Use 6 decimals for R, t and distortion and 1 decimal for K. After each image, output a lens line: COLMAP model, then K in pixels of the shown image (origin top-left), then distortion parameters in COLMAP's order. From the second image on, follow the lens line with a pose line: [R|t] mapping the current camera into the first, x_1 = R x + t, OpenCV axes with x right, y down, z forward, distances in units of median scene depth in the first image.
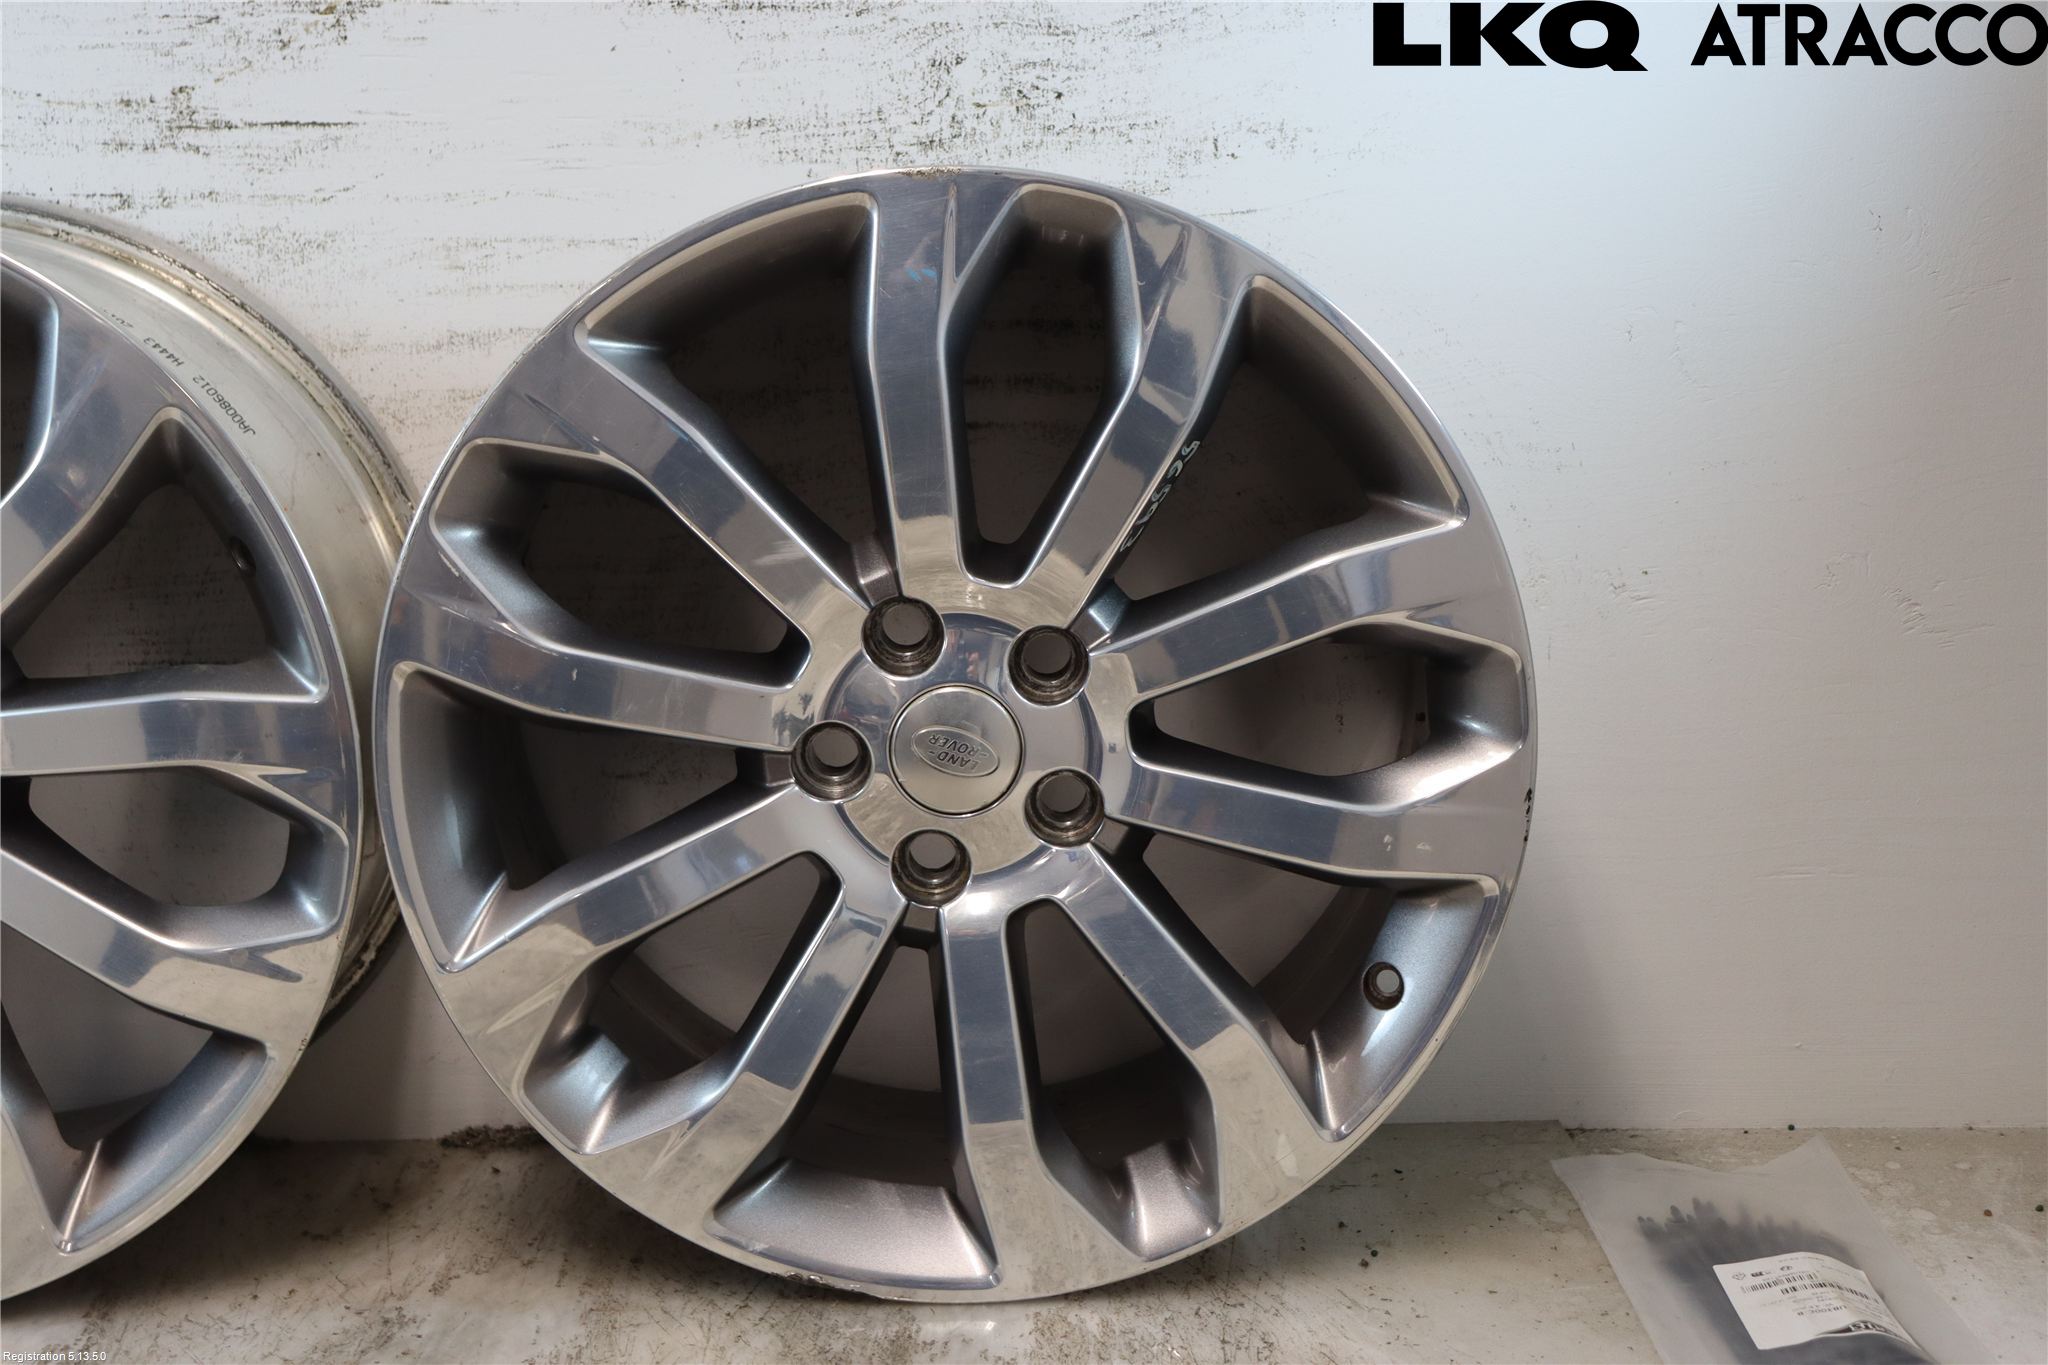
lens RADIAL K [[2571.5, 0, 1015.7], [0, 2571.5, 697.8], [0, 0, 1]] dist [-0.037399, 0.242804]
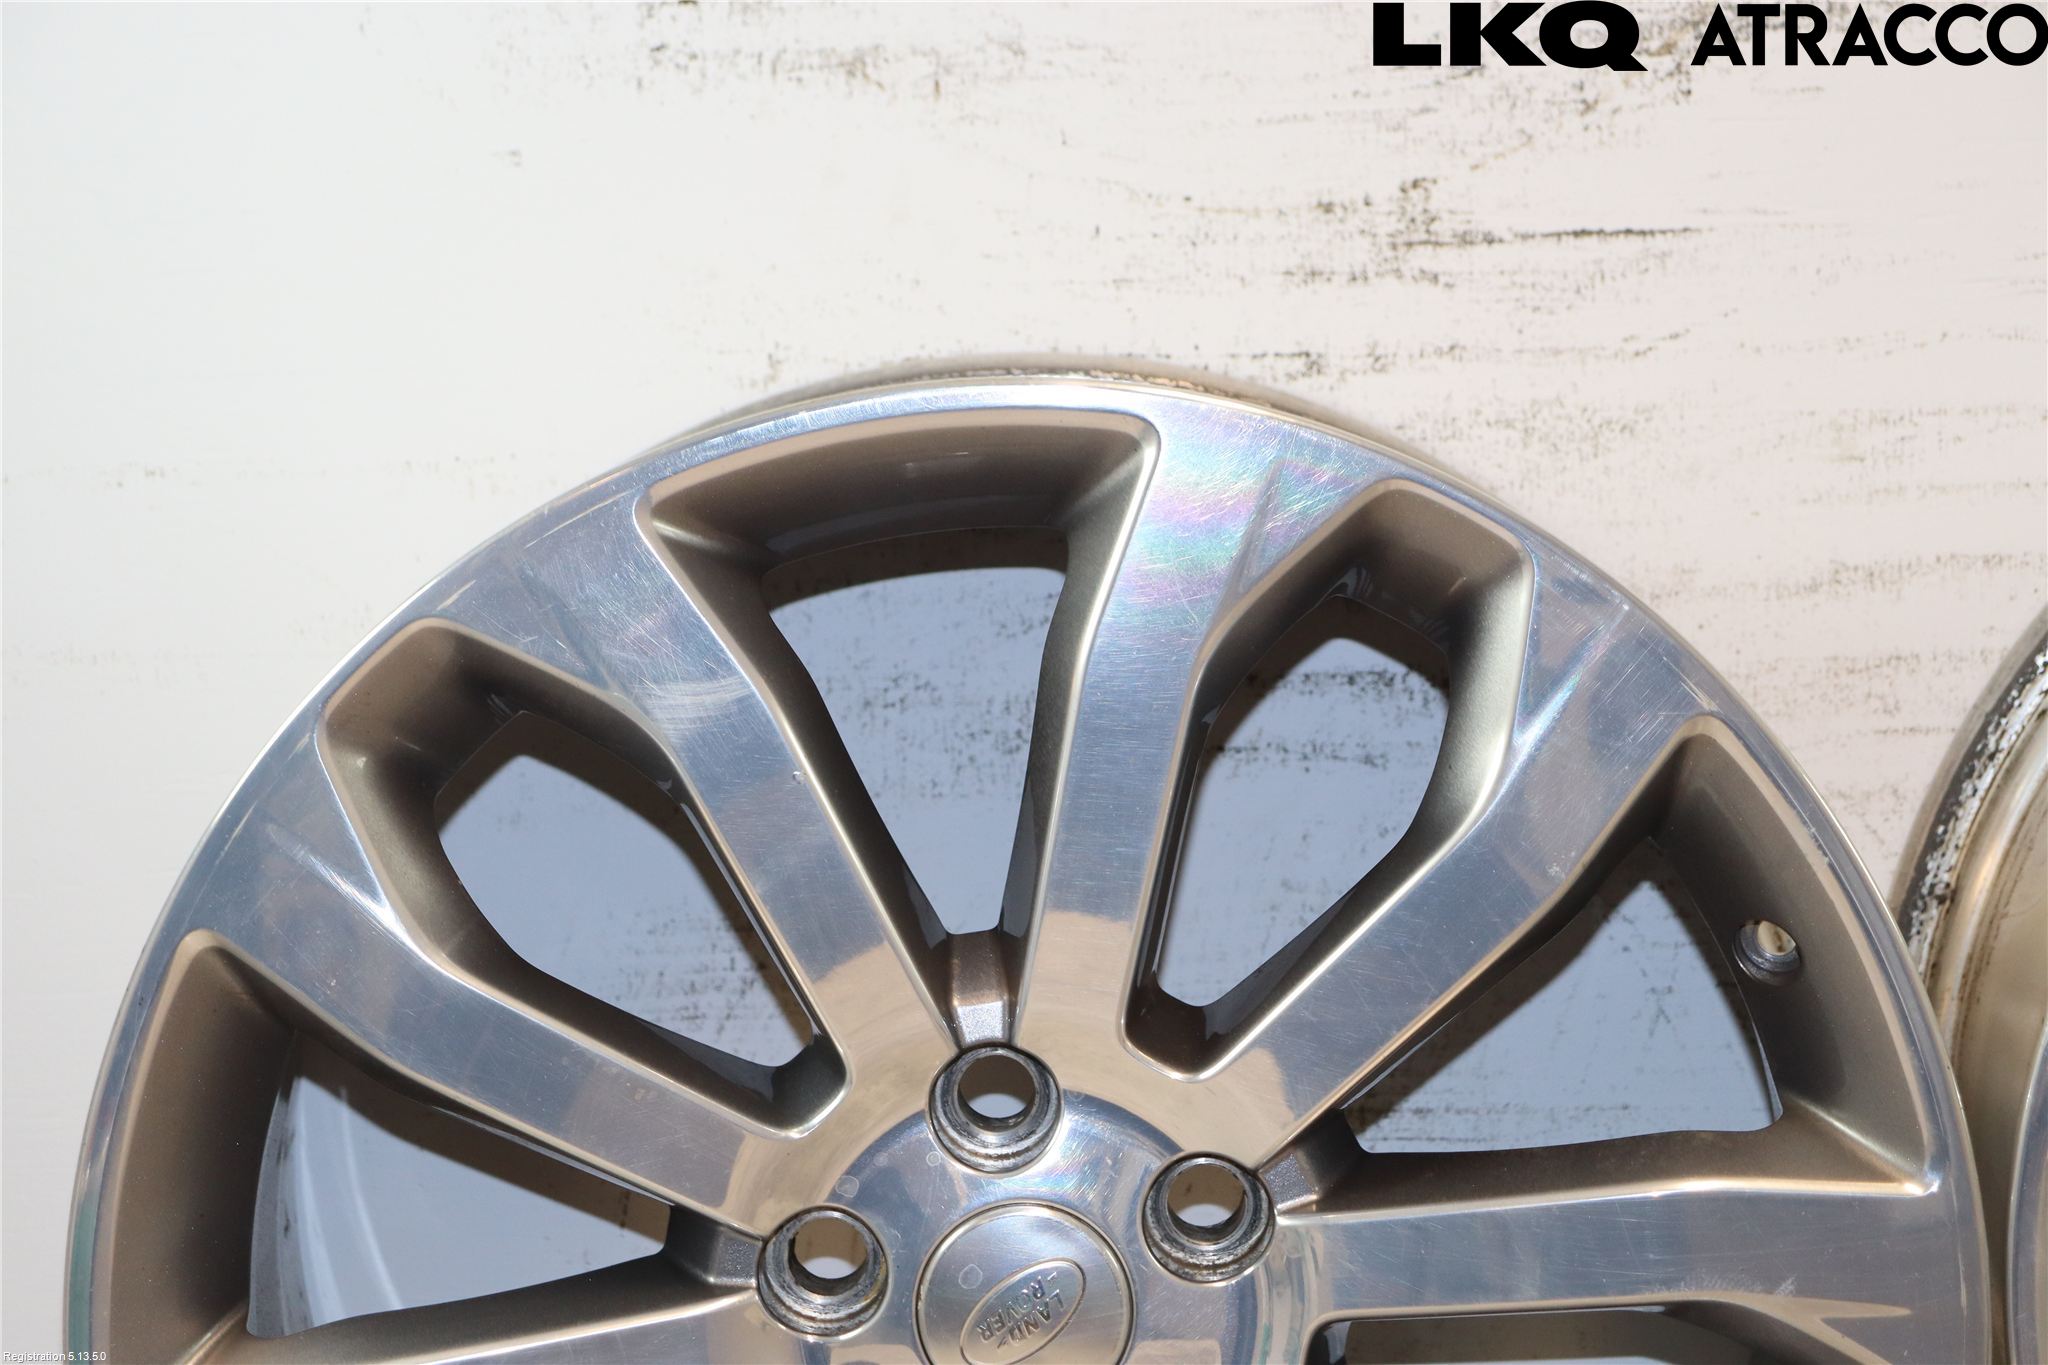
lens RADIAL K [[4573.0, 0, 1024.0], [0, 4573.0, 682.5], [0, 0, 1]] dist [0.319737, 0.787604]
pose [[0.999709, -0.014056, -0.019617, -0.425217], [0.012379, 0.996460, -0.083152, -0.027848], [0.020717, 0.082885, 0.996344, -0.100781]]
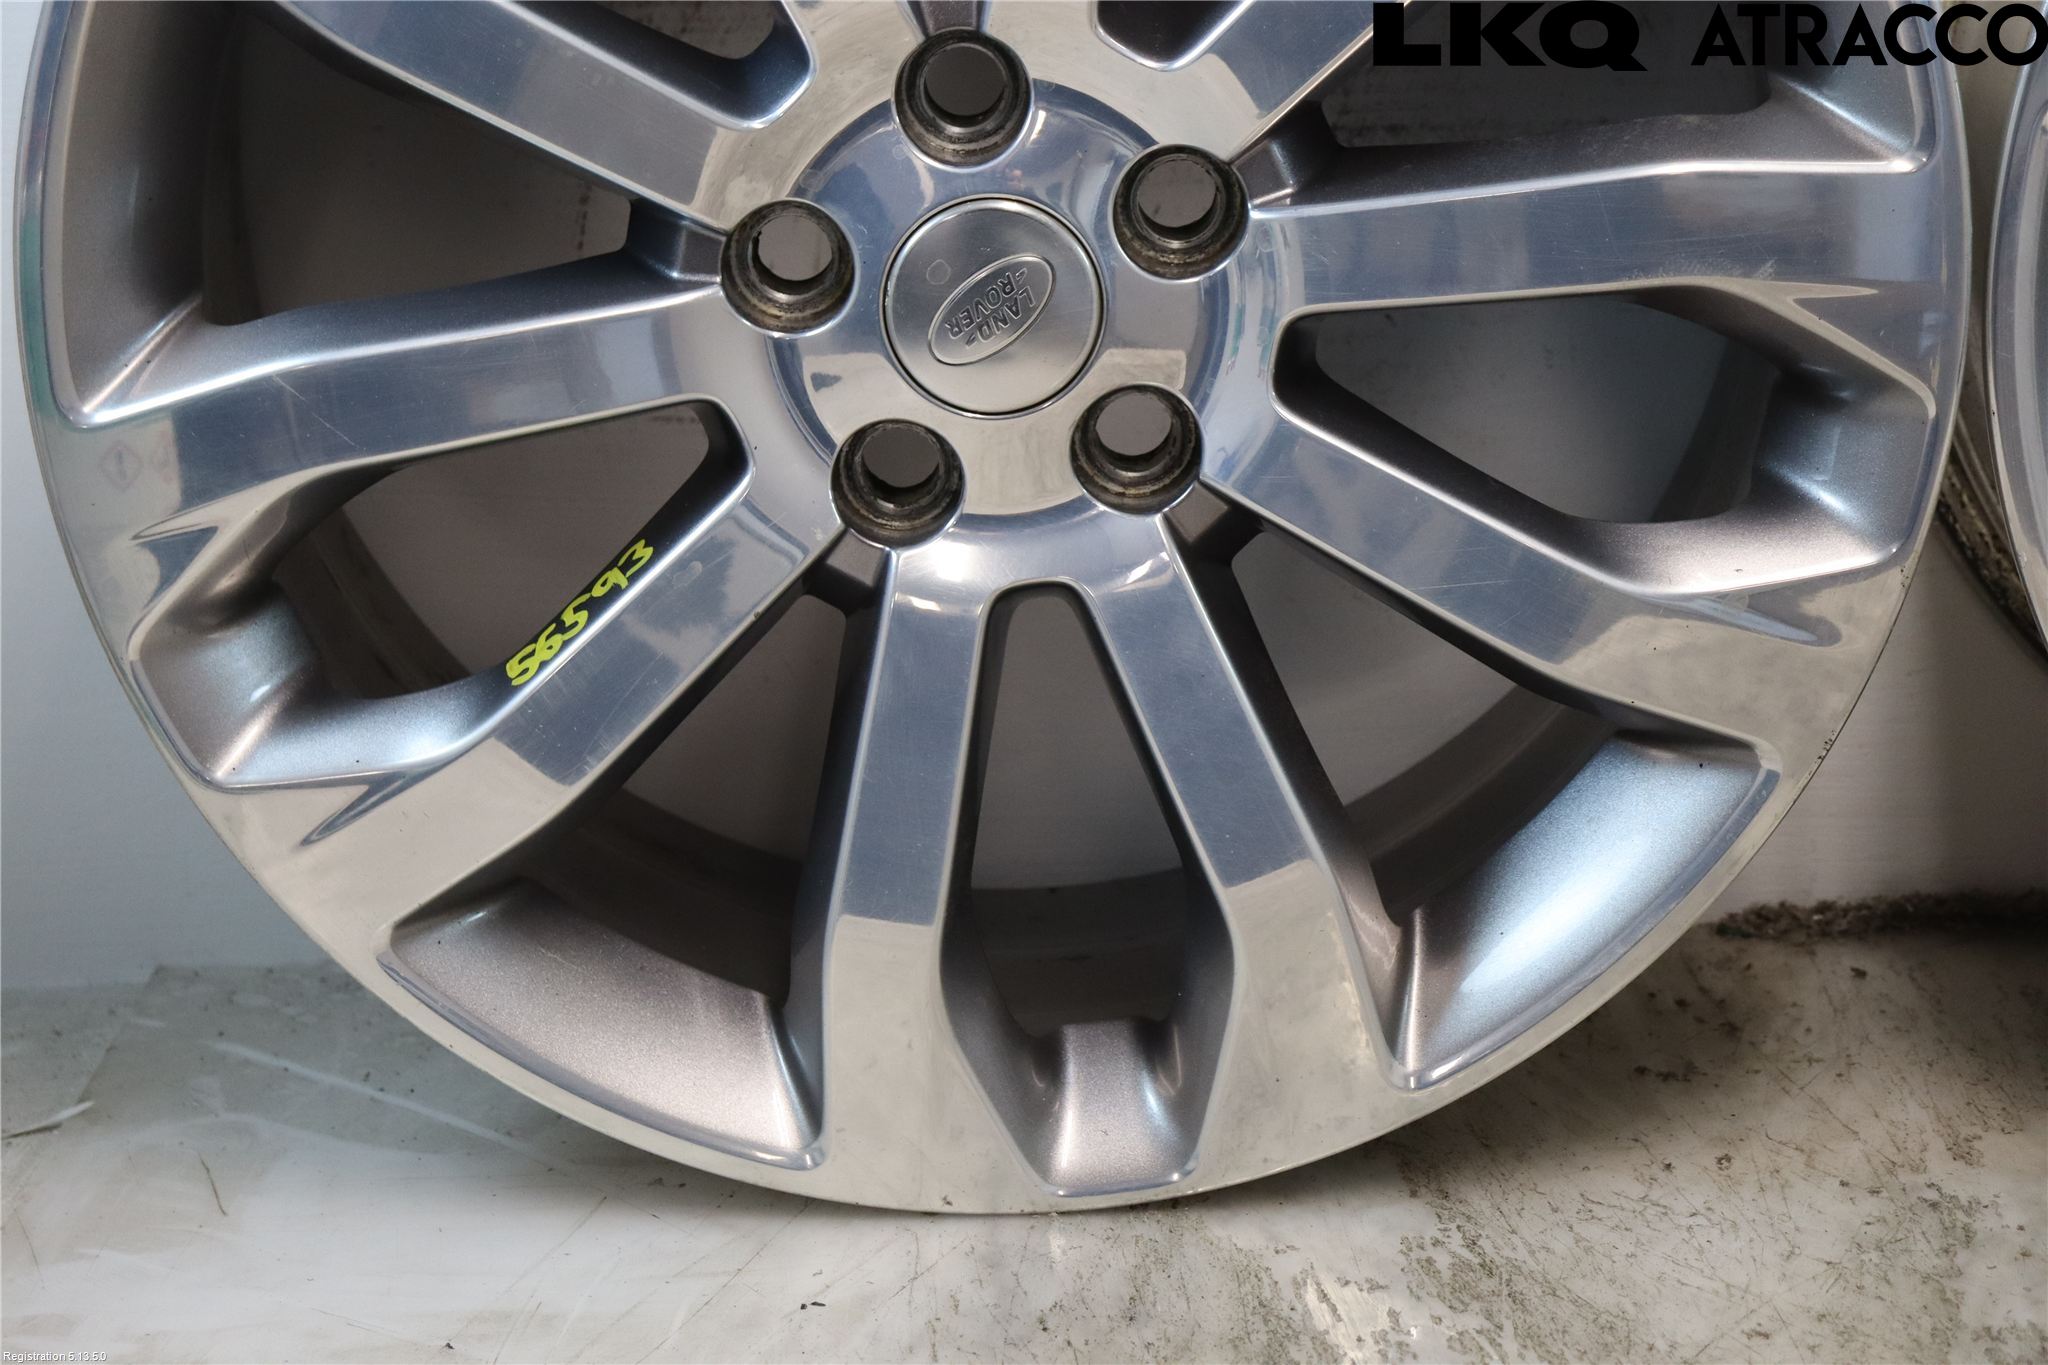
lens RADIAL K [[4573.0, 0, 1024.0], [0, 4573.0, 682.5], [0, 0, 1]] dist [0.319737, 0.787604]
pose [[0.999895, -0.010864, -0.009632, -0.431717], [0.011728, 0.995439, 0.094674, 0.013737], [0.008559, -0.094777, 0.995462, -0.078284]]
